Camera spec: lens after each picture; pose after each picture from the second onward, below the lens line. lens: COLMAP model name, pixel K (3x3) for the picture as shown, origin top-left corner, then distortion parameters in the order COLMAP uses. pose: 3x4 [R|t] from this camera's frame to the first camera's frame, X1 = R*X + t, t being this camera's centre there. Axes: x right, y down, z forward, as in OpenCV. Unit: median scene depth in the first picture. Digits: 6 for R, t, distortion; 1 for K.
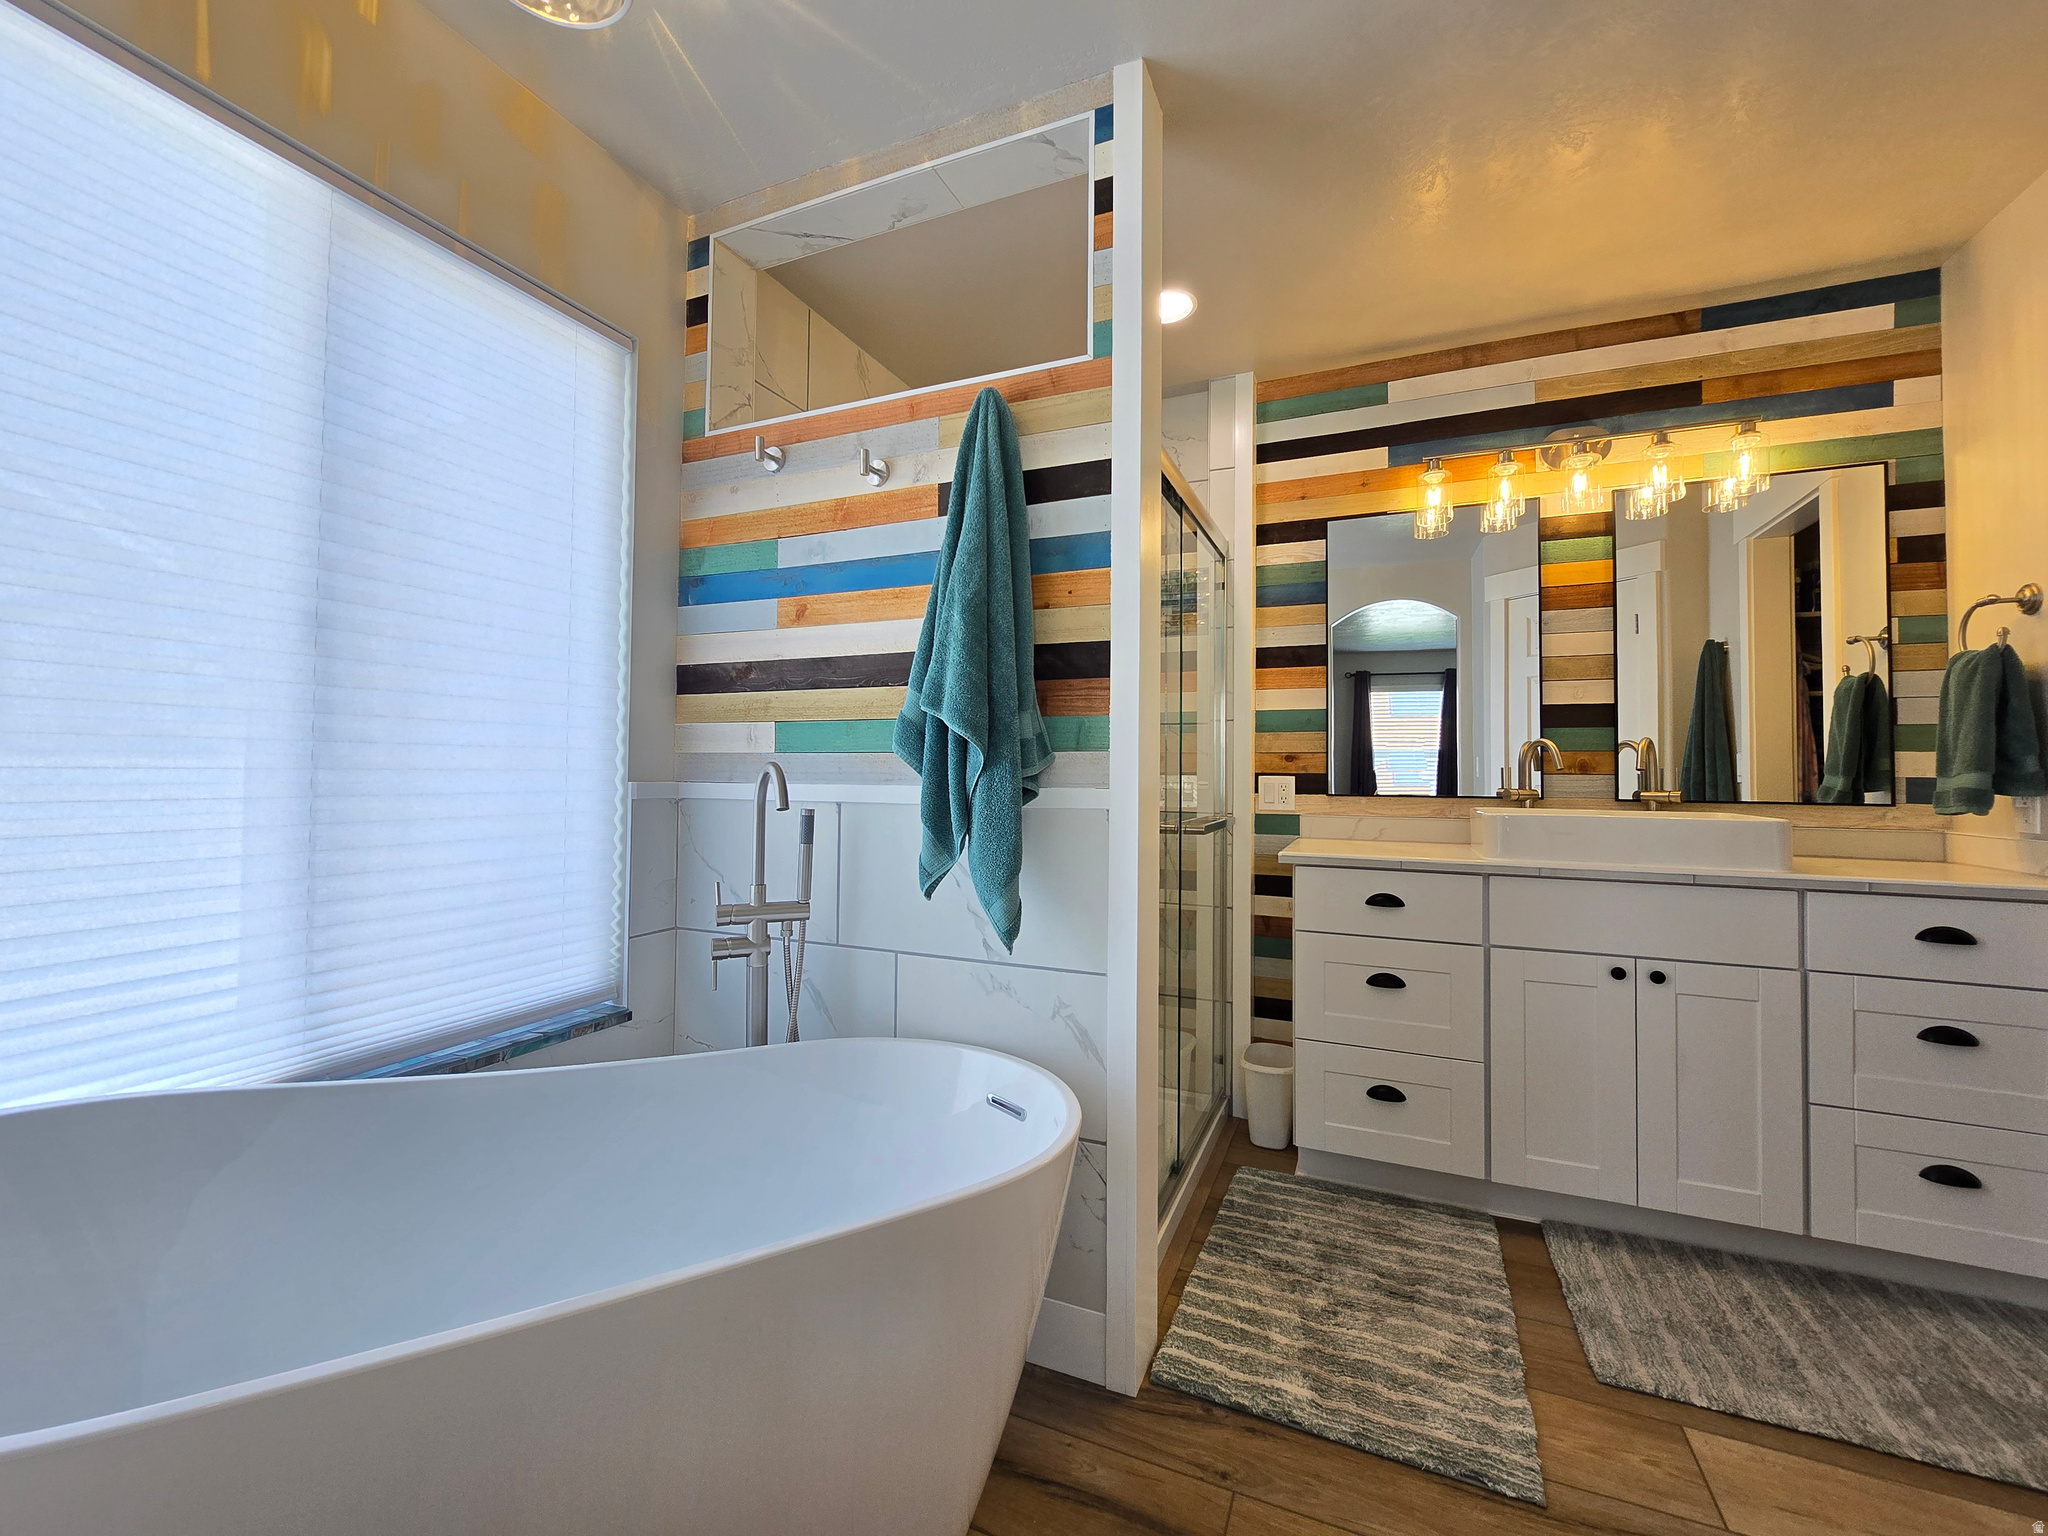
lens RADIAL K [[838.7, 0, 1007.3], [0, 838.7, 765.6], [0, 0, 1]] dist [-0.003871, -0.000978]
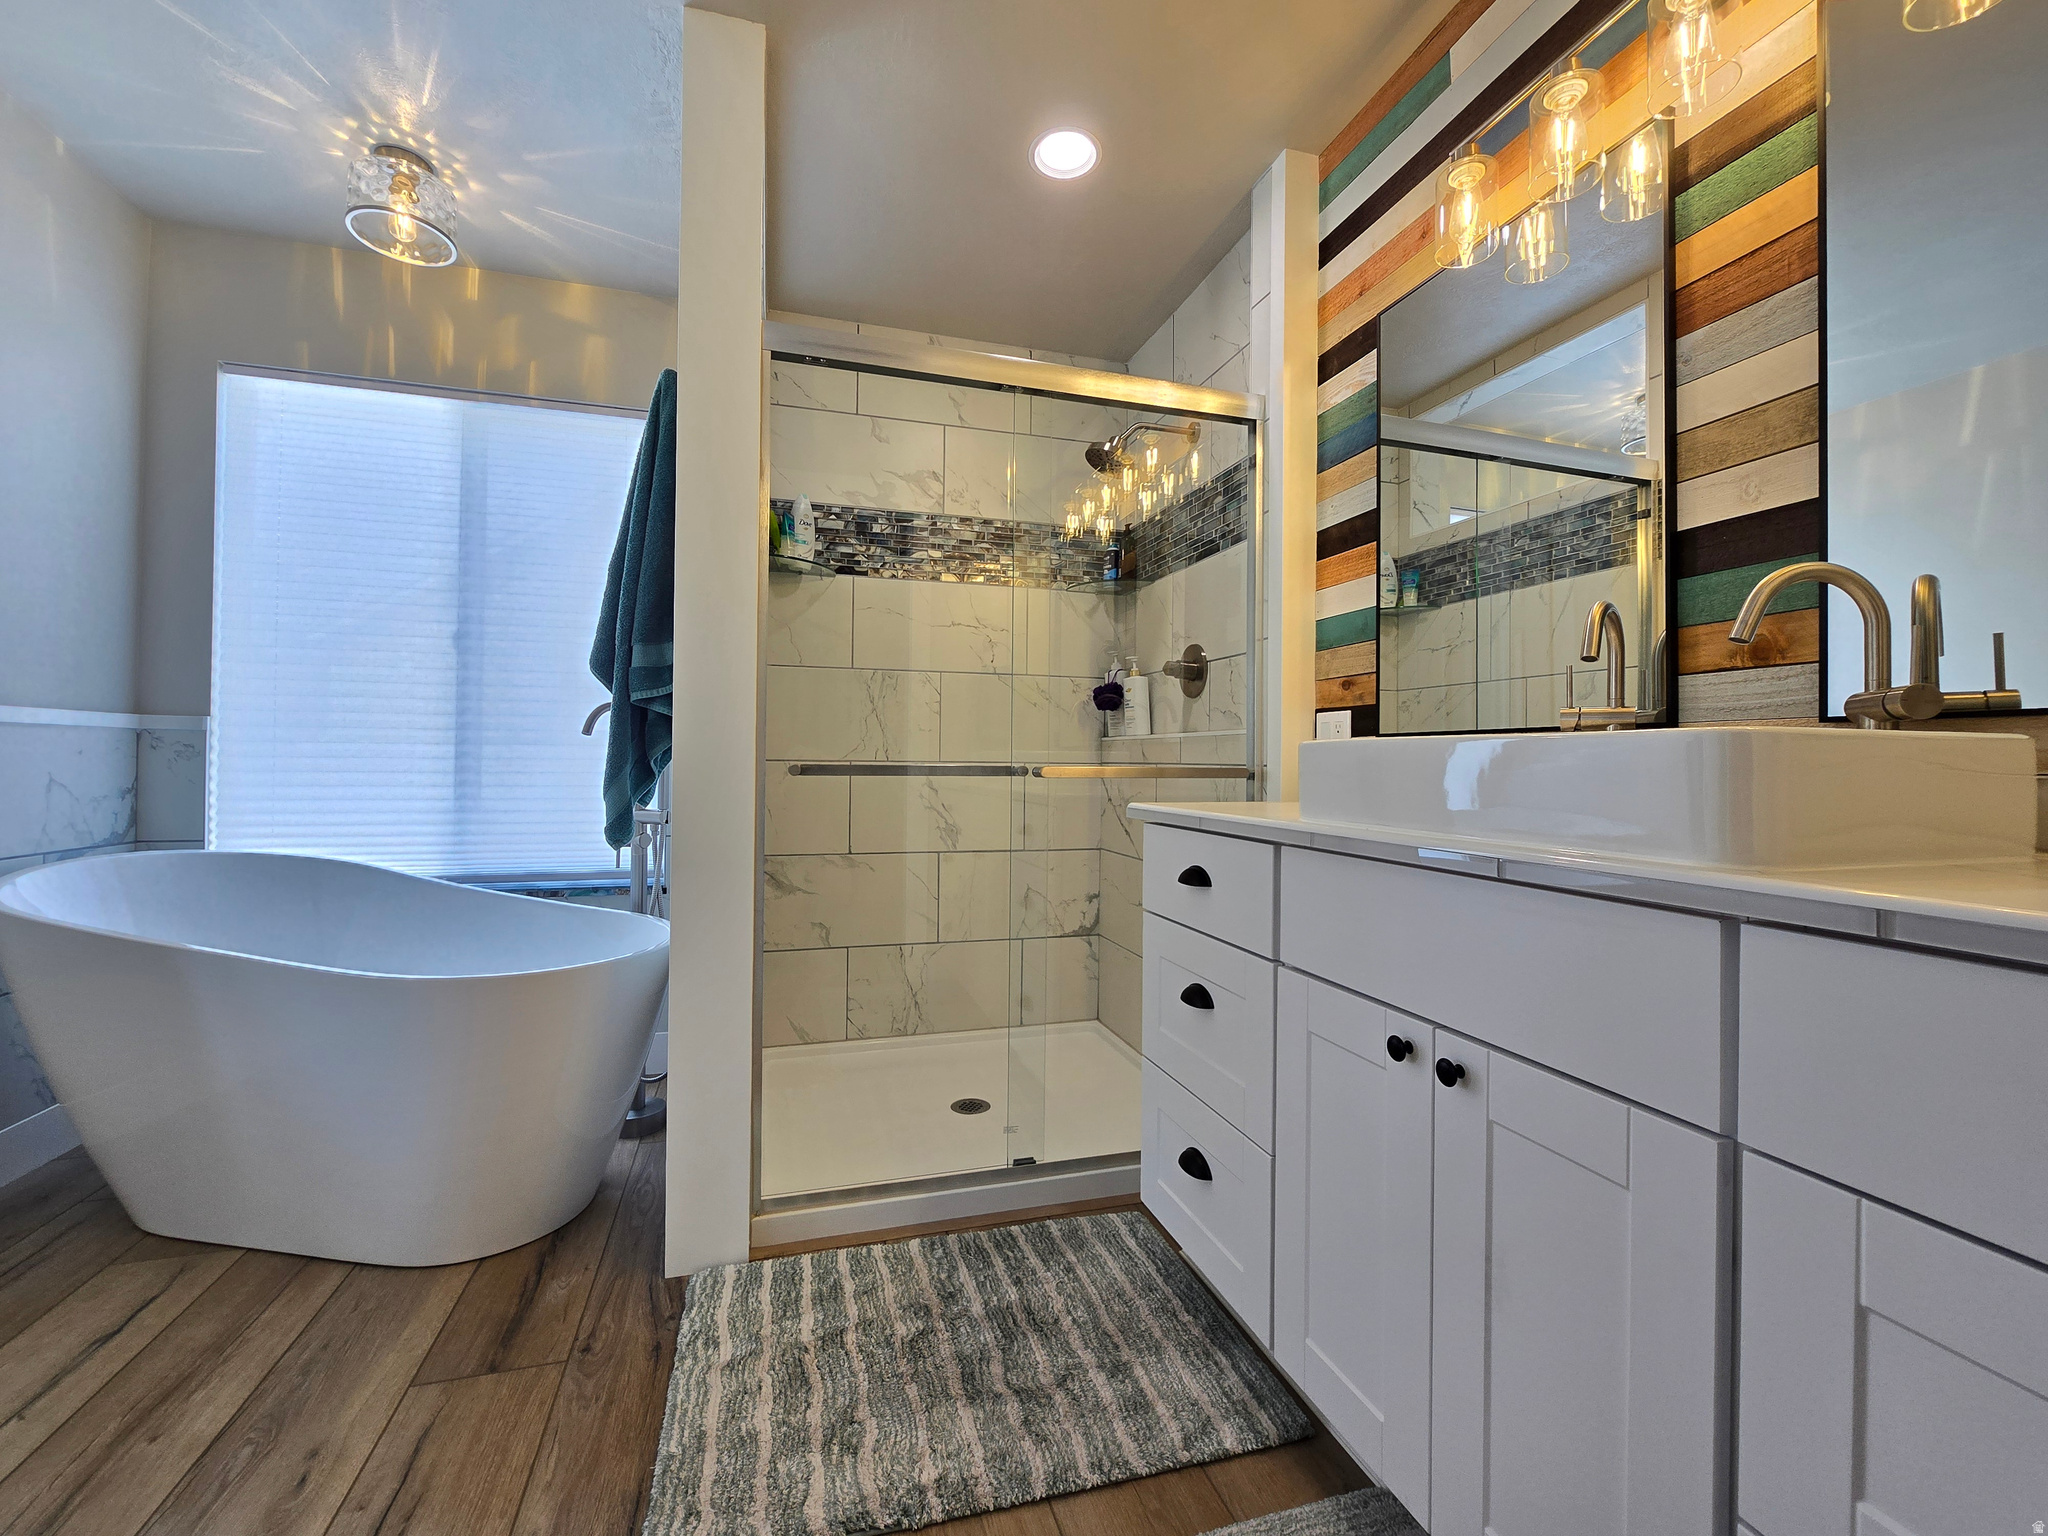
lens RADIAL K [[838.7, 0, 1005.3], [0, 838.7, 760.6], [0, 0, 1]] dist [-0.003871, -0.000978]
pose [[0.647362, -0.001169, -0.762182, 0.901973], [0.001428, 0.999999, -0.000320, 0.070949], [0.762181, -0.000881, 0.647363, 0.464877]]
